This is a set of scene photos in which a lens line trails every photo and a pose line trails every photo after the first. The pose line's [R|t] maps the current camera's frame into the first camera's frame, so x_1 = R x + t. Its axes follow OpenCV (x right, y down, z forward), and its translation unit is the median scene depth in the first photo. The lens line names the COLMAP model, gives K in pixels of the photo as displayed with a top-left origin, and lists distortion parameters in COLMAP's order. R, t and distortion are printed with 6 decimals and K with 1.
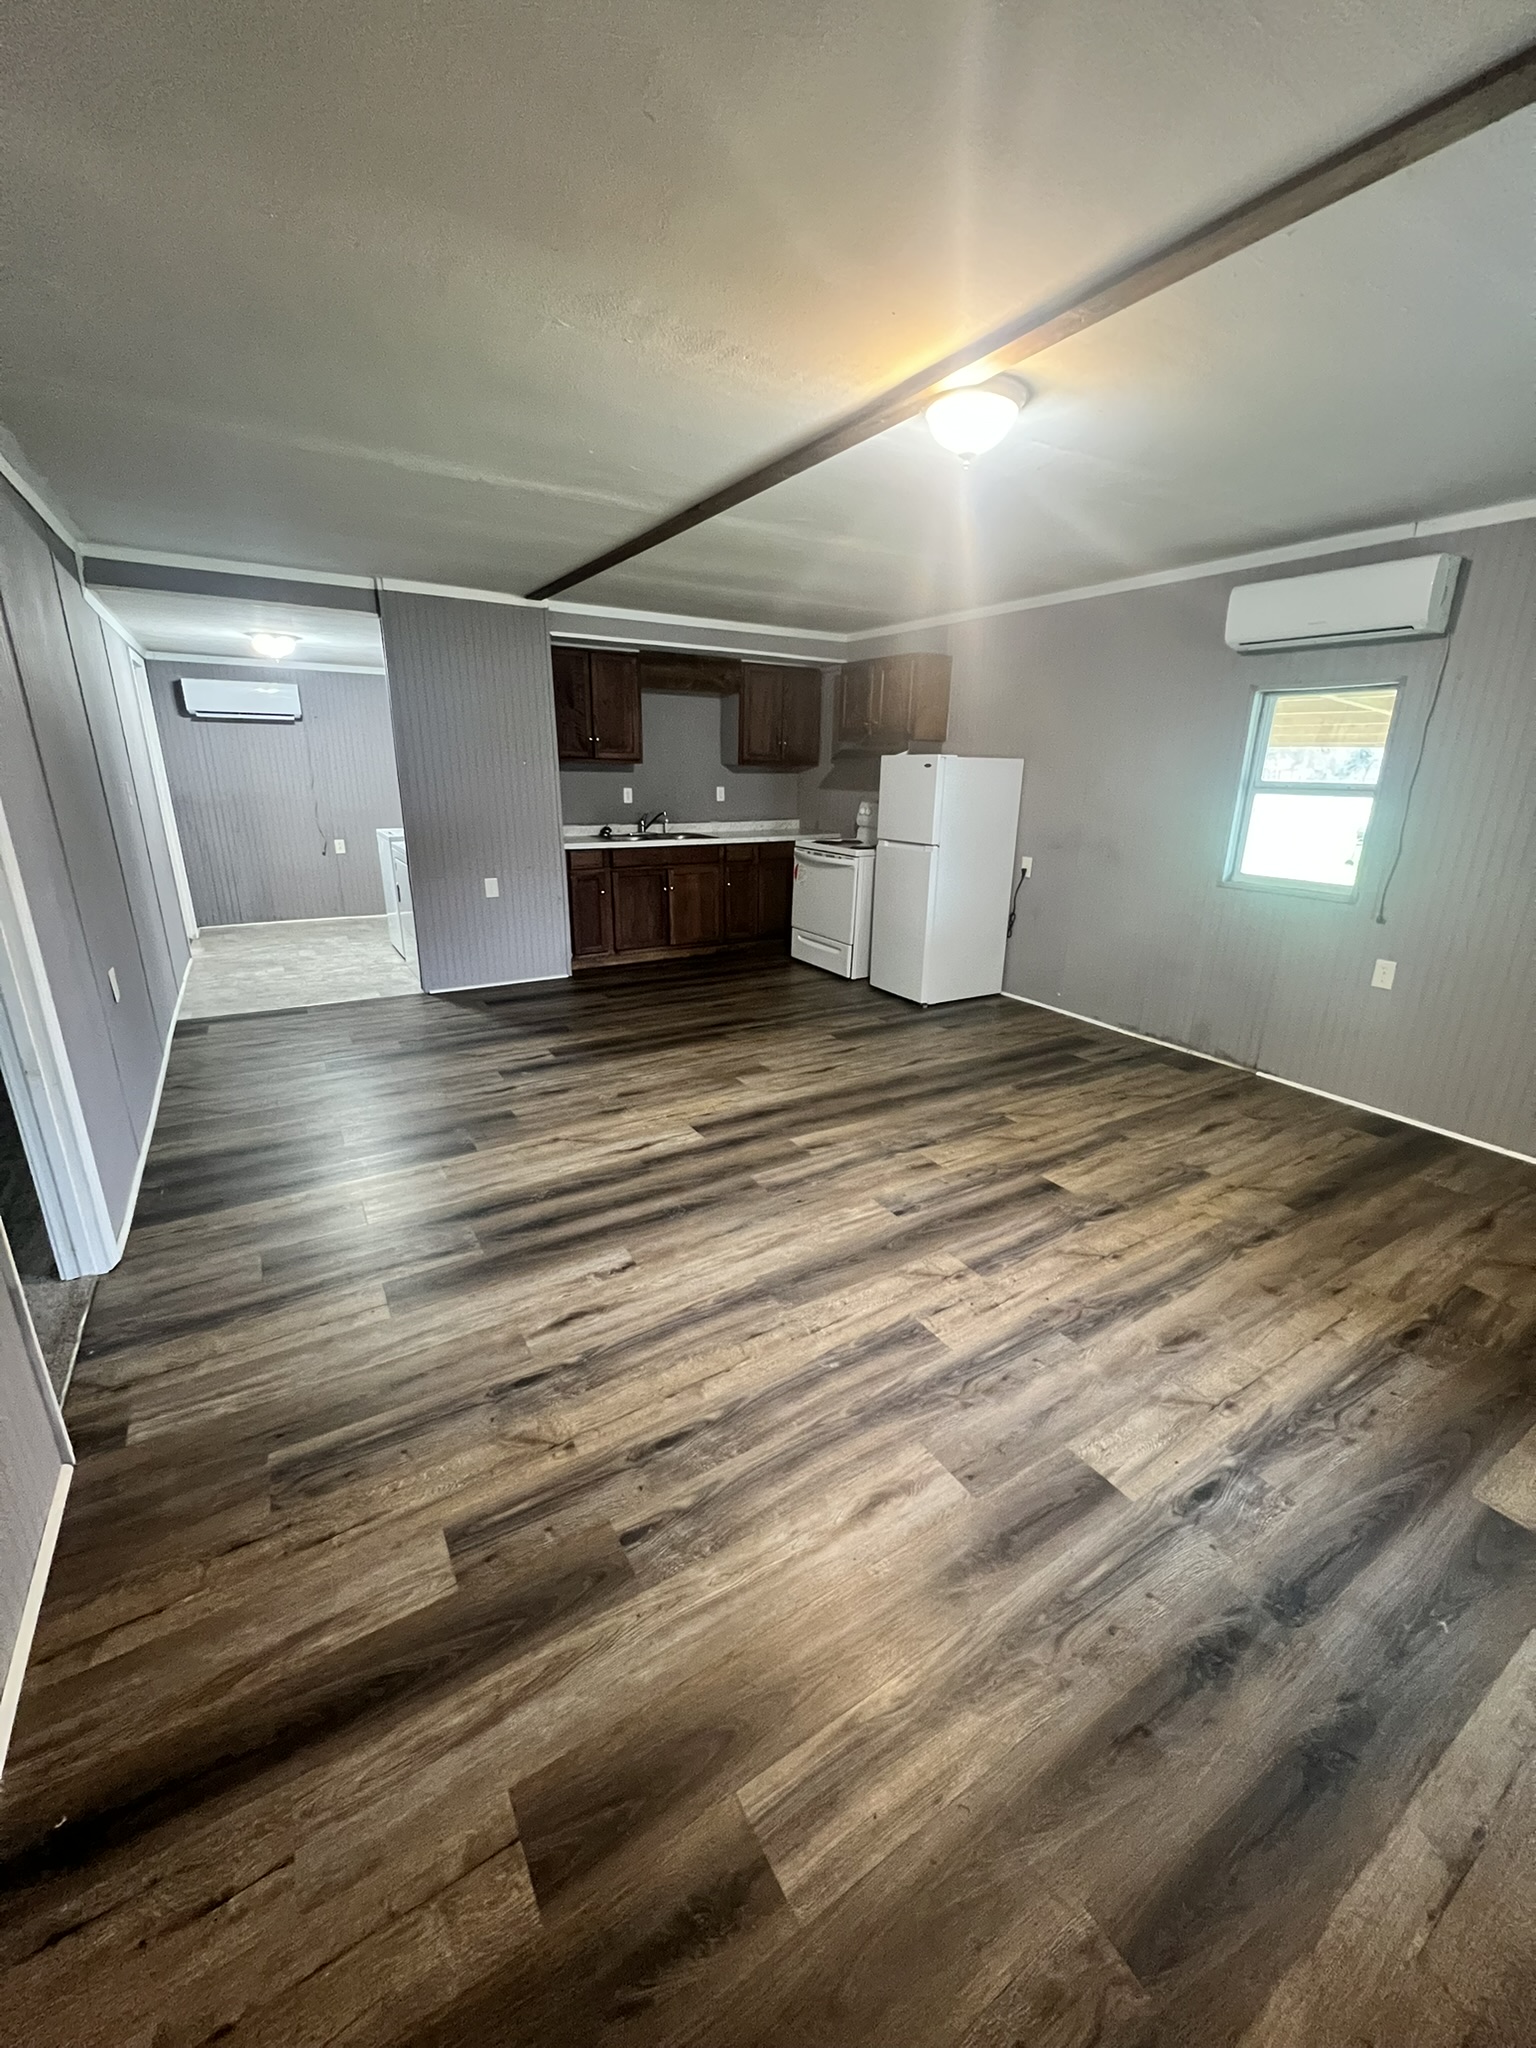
lens RADIAL K [[817.0, 0, 770.7], [0, 817.0, 1021.6], [0, 0, 1]] dist [0.001534, 0.000616]
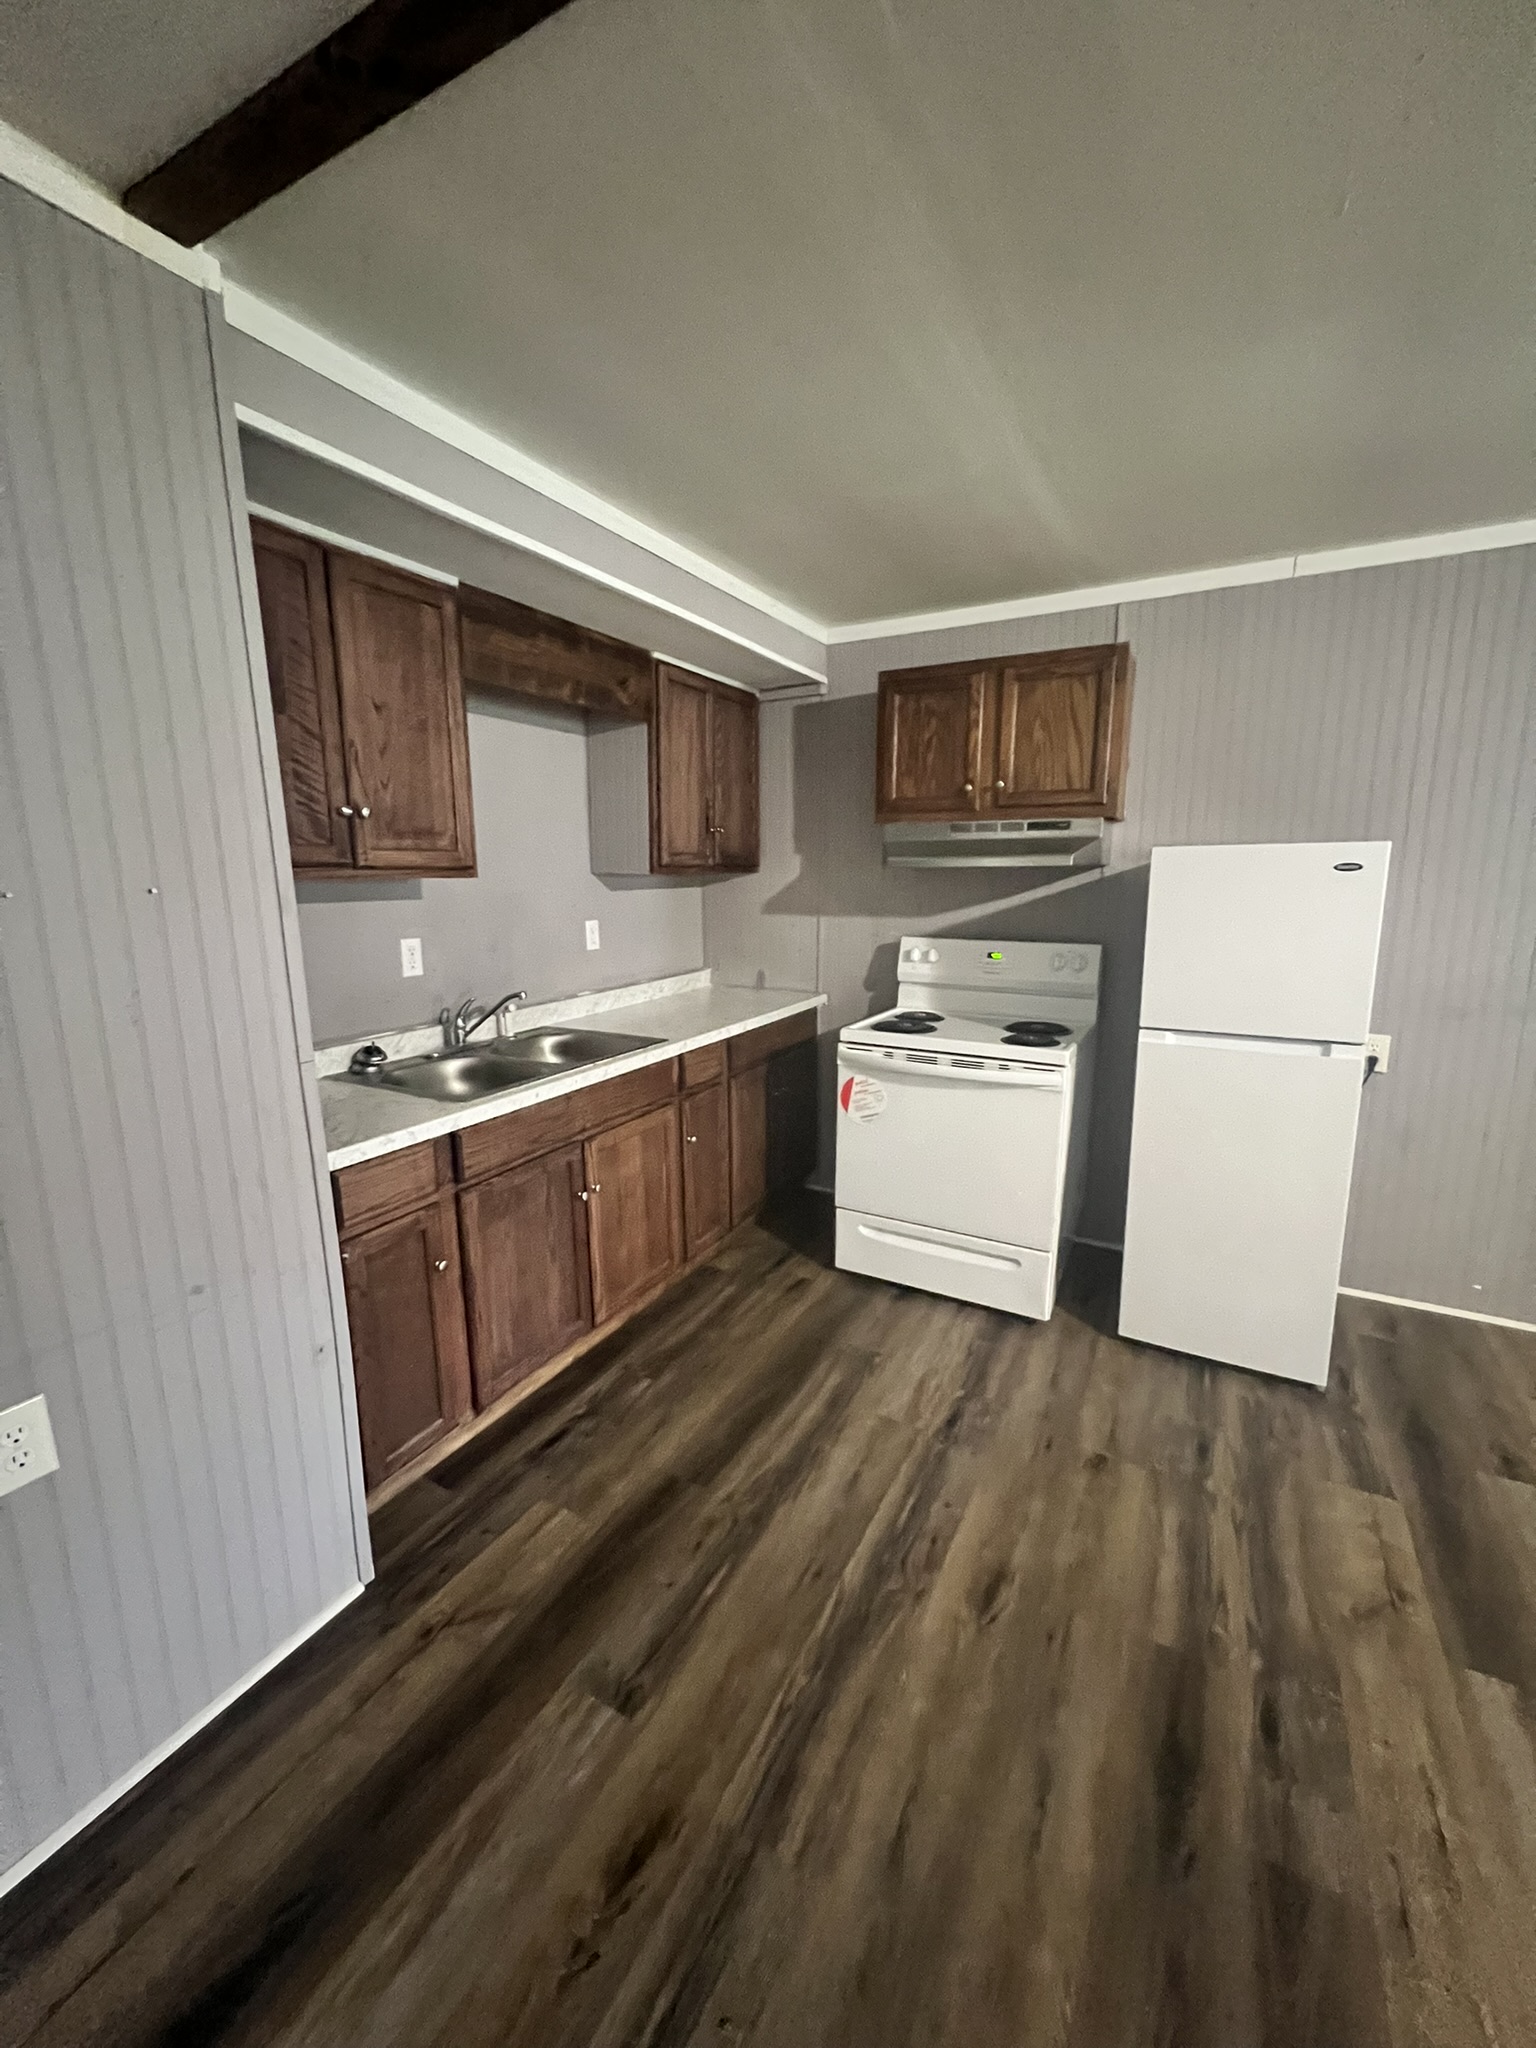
lens RADIAL K [[817.0, 0, 766.9], [0, 817.0, 1022.8], [0, 0, 1]] dist [0.001534, 0.000616]
pose [[0.873329, -0.109863, 0.474580, -0.224120], [0.164992, 0.983364, -0.075978, -0.195351], [-0.458338, 0.144655, 0.876927, 0.605711]]
